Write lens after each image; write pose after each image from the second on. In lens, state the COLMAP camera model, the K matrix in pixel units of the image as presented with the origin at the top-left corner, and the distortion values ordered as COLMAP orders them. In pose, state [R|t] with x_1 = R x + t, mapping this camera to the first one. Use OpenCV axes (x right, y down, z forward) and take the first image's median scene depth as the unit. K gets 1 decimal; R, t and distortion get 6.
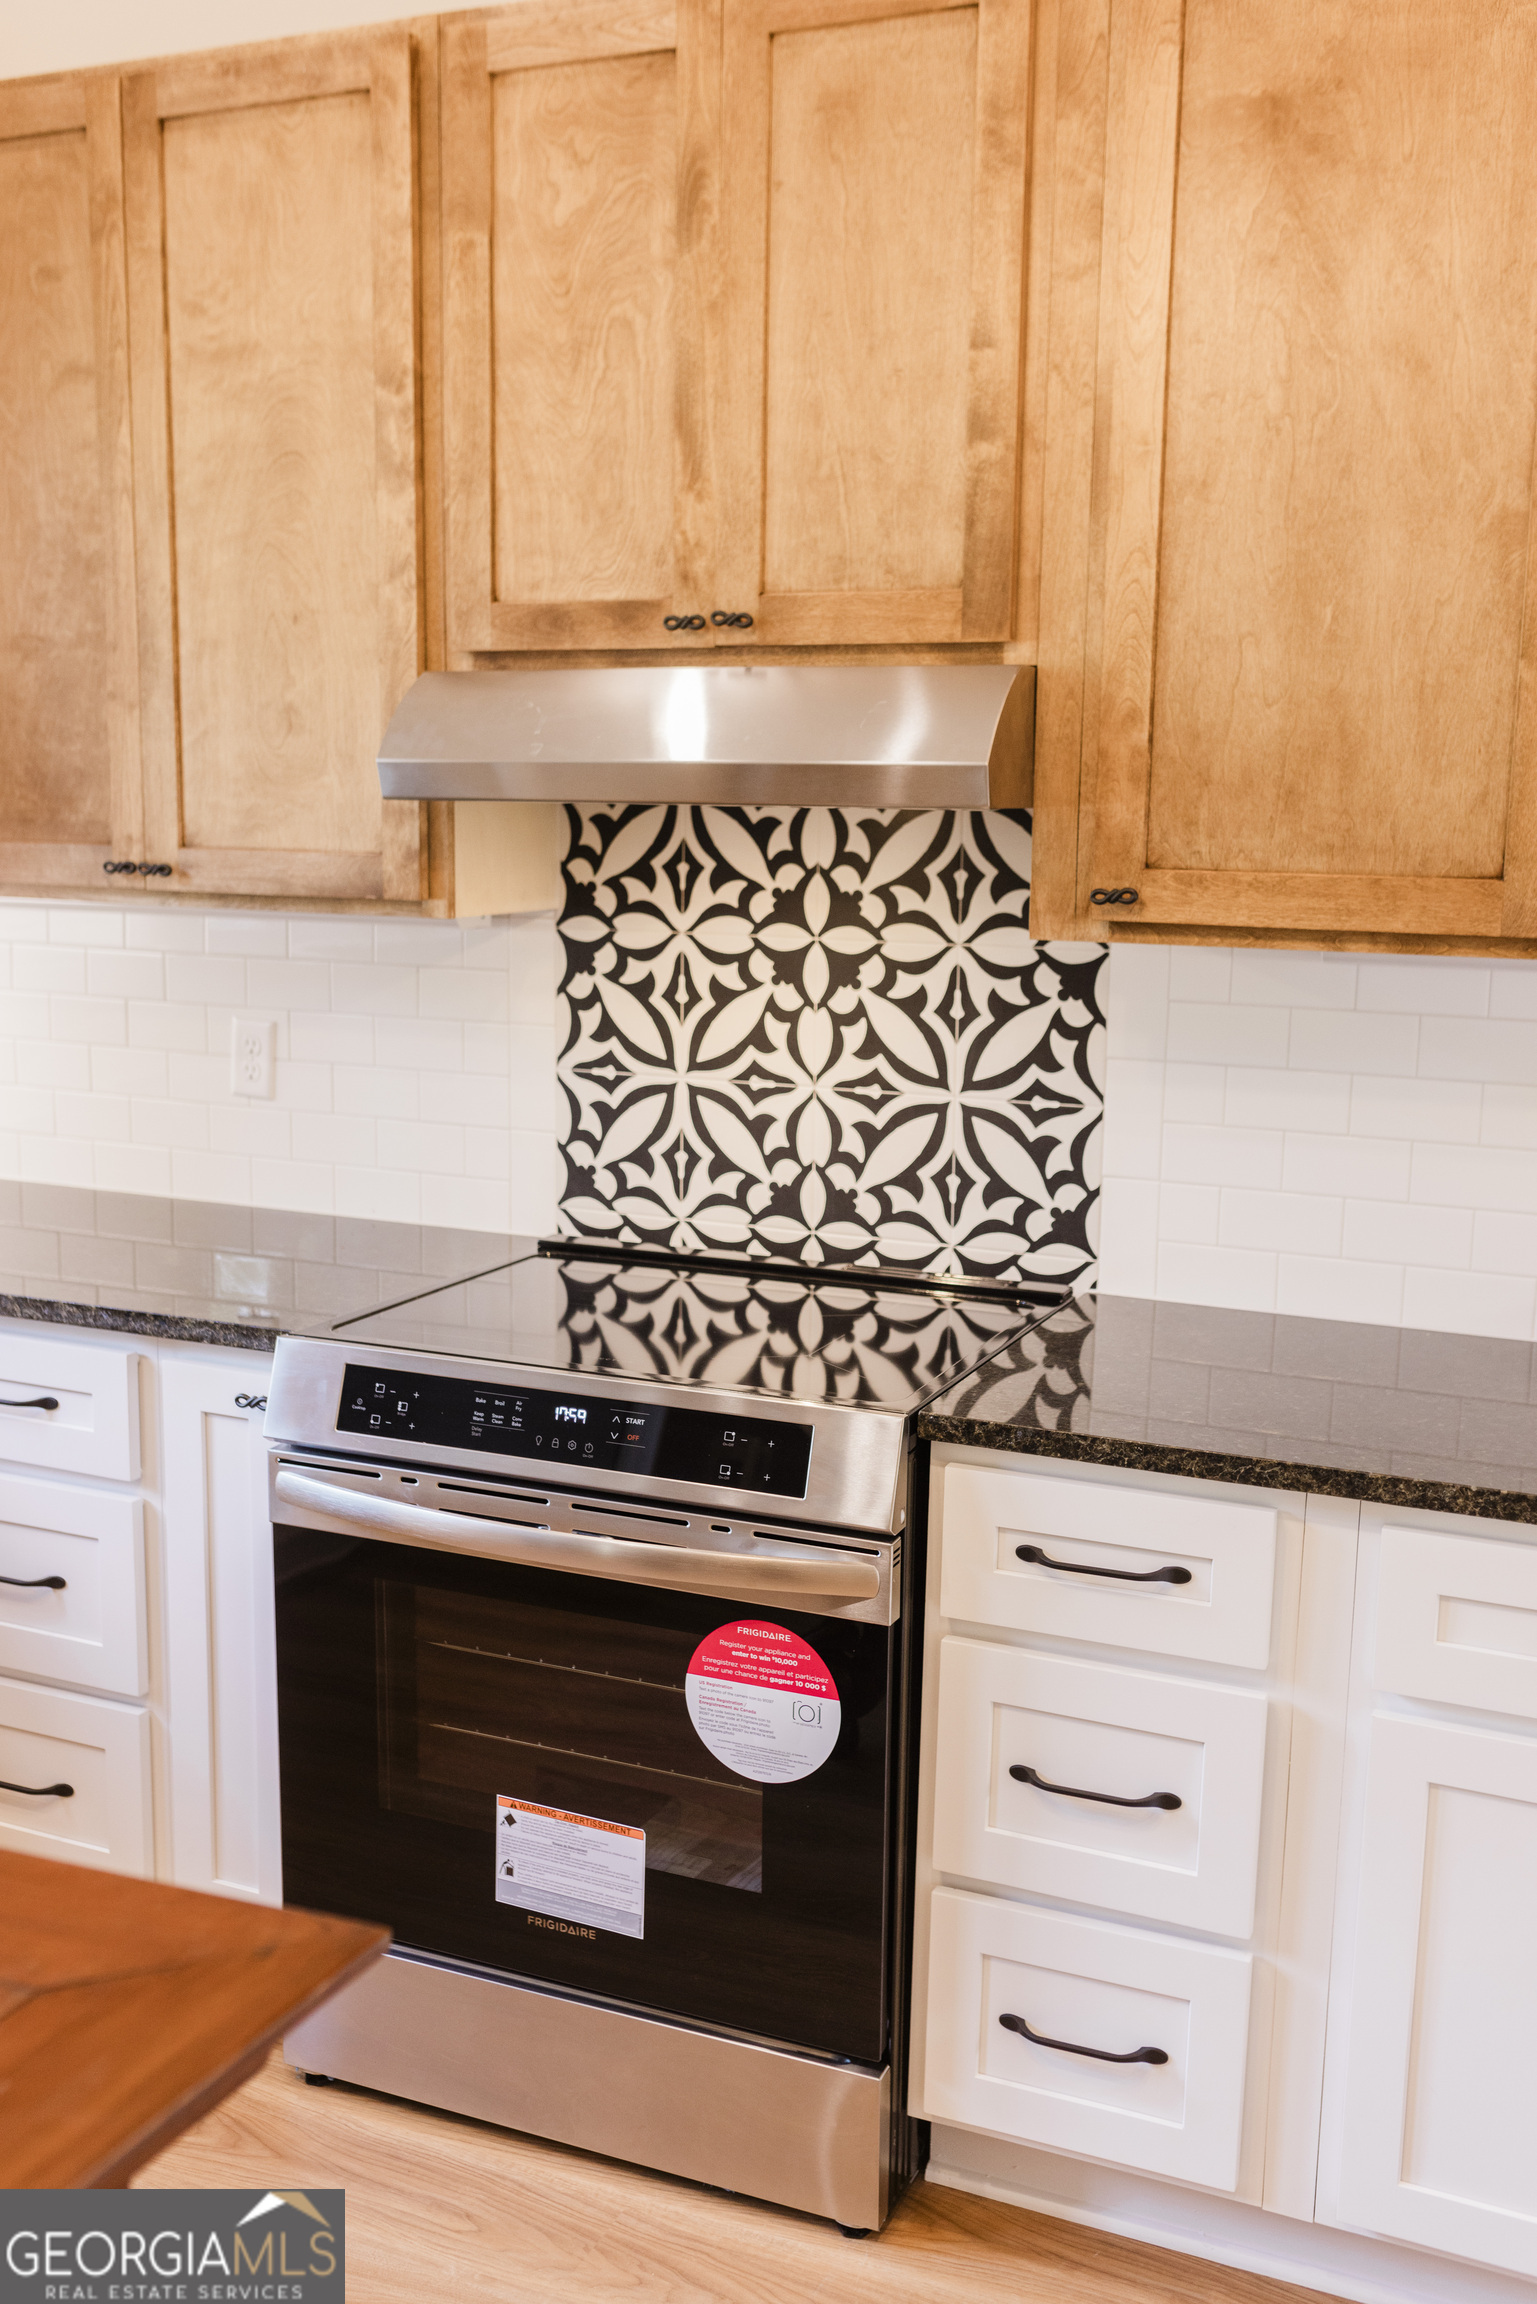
lens RADIAL K [[2188.1, 0, 751.1], [0, 2188.1, 1167.3], [0, 0, 1]] dist [-0.004084, 0.000000]
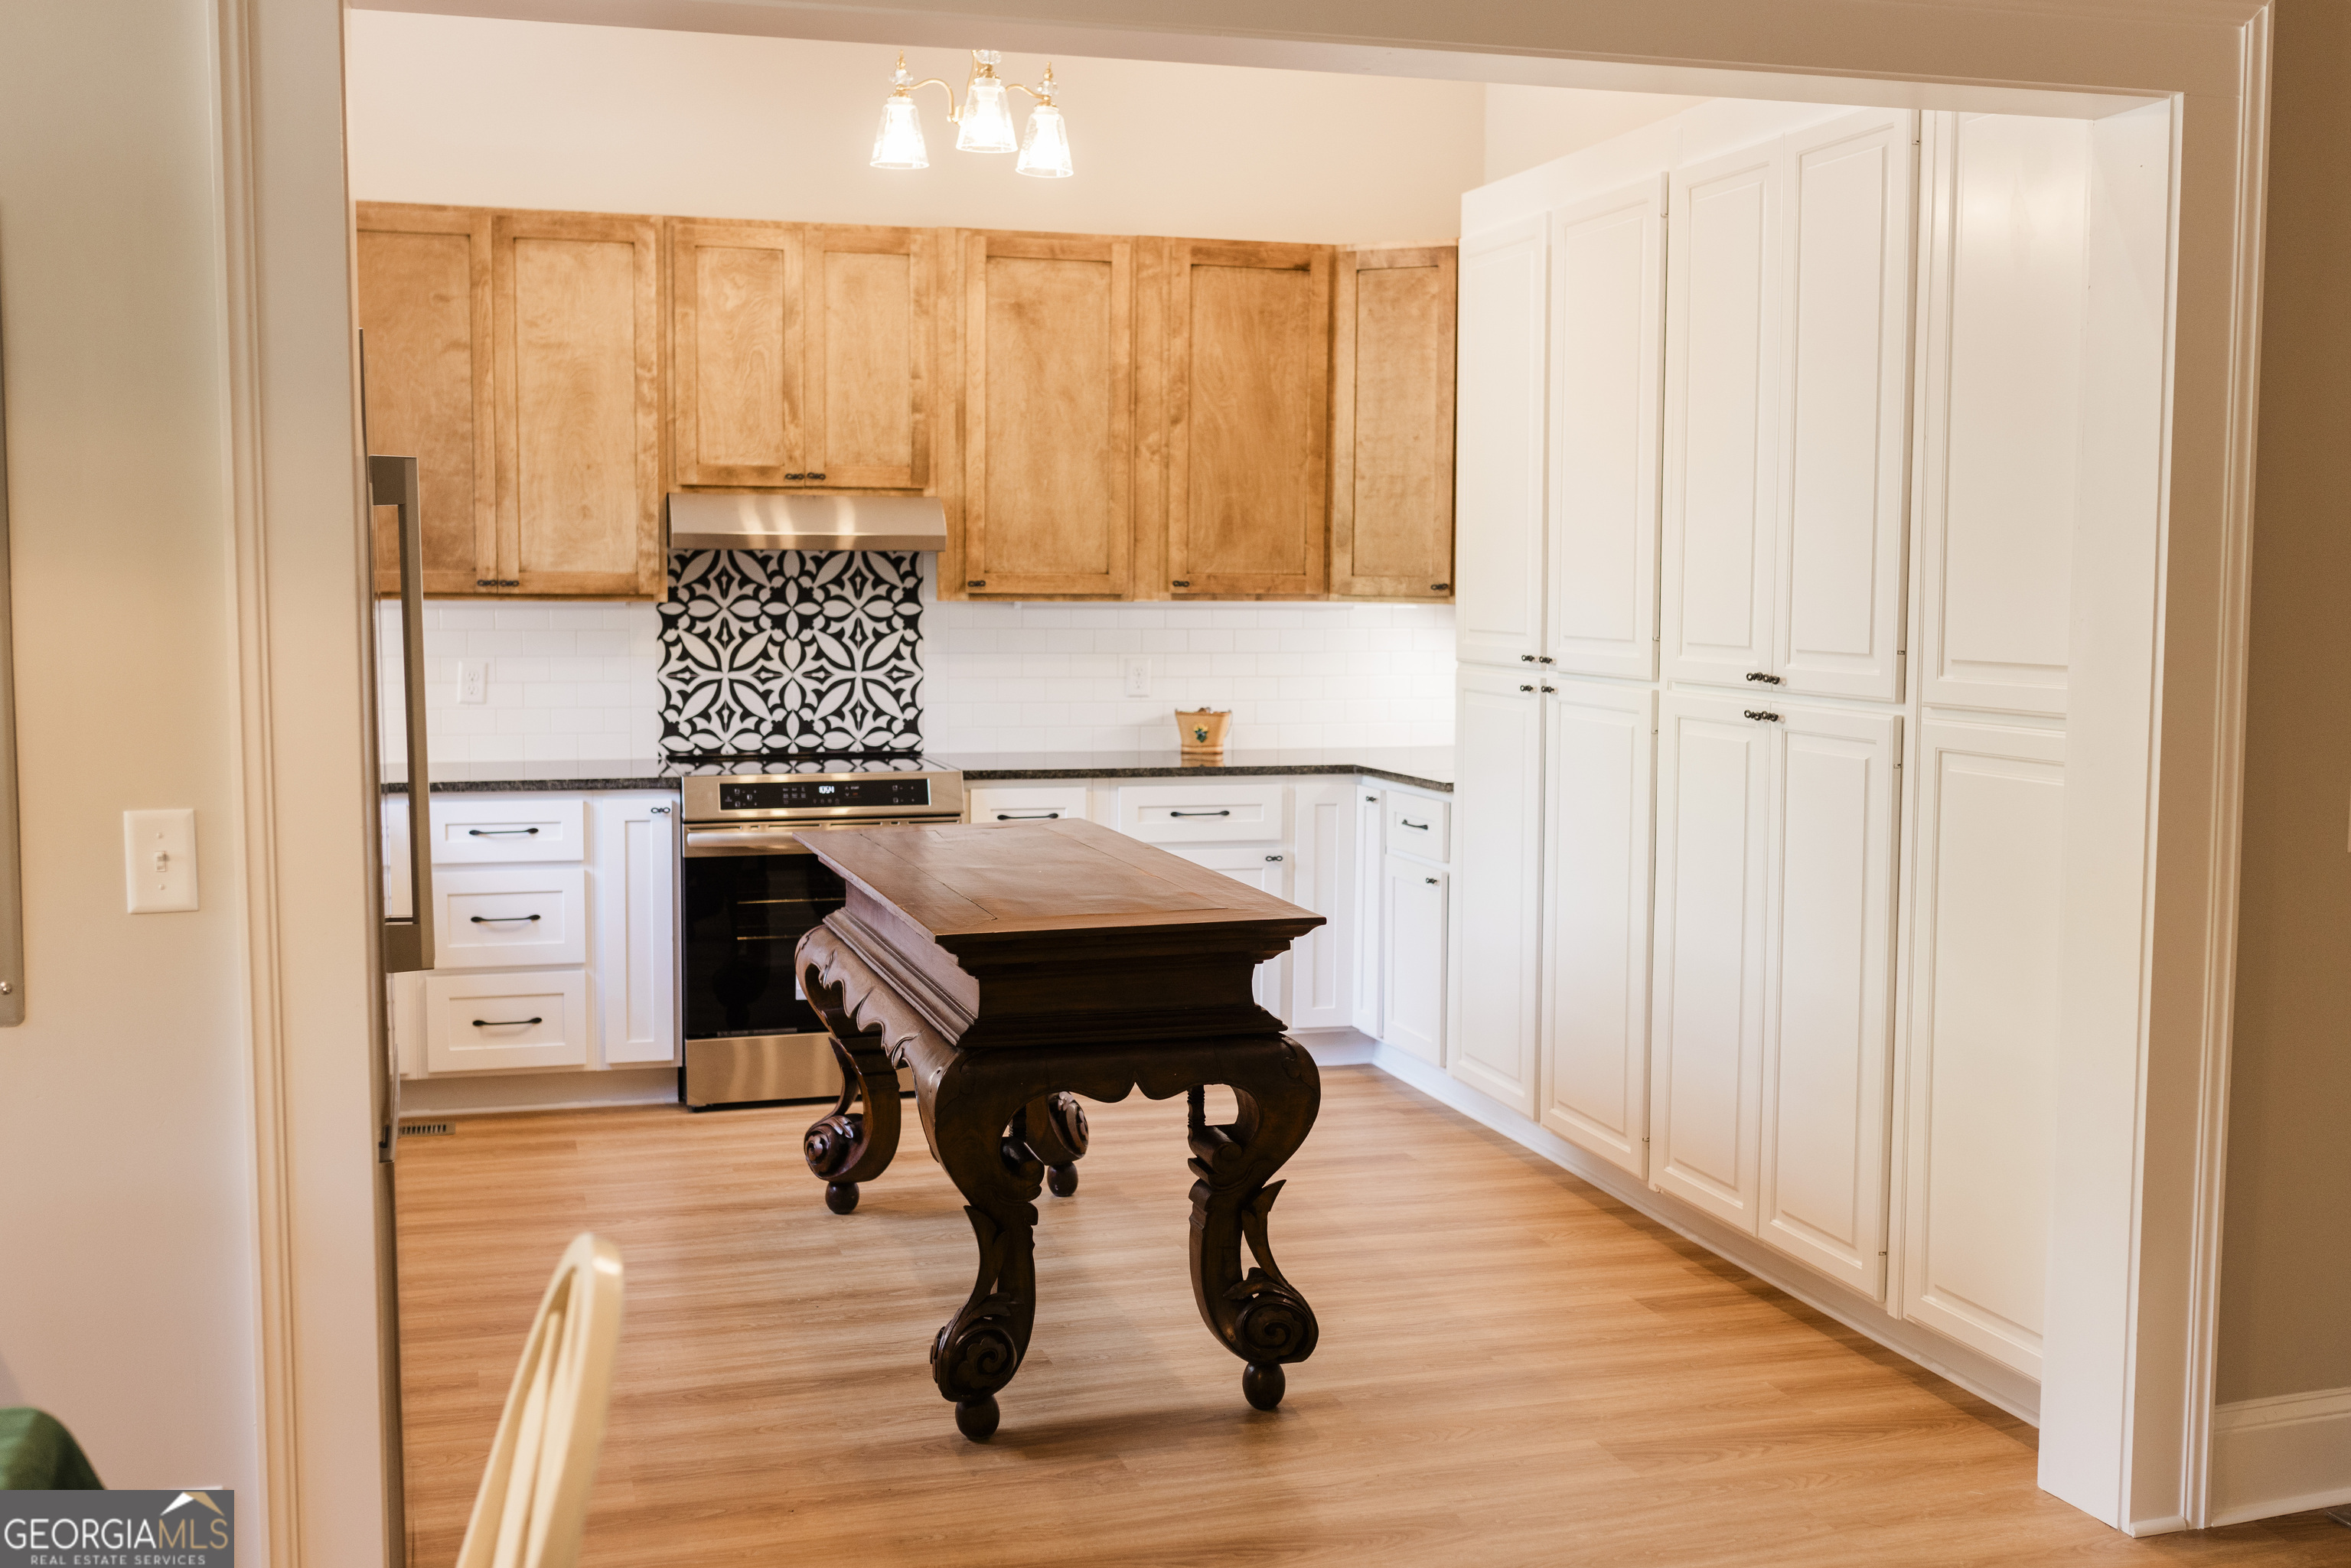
lens RADIAL K [[2232.7, 0, 1181.2], [0, 2232.7, 779.6], [0, 0, 1]] dist [-0.004084, 0.000000]
pose [[0.768321, -0.073484, 0.635833, -1.187915], [0.107996, 0.994029, -0.015618, 0.156722], [-0.630888, 0.080668, 0.771669, -1.059322]]
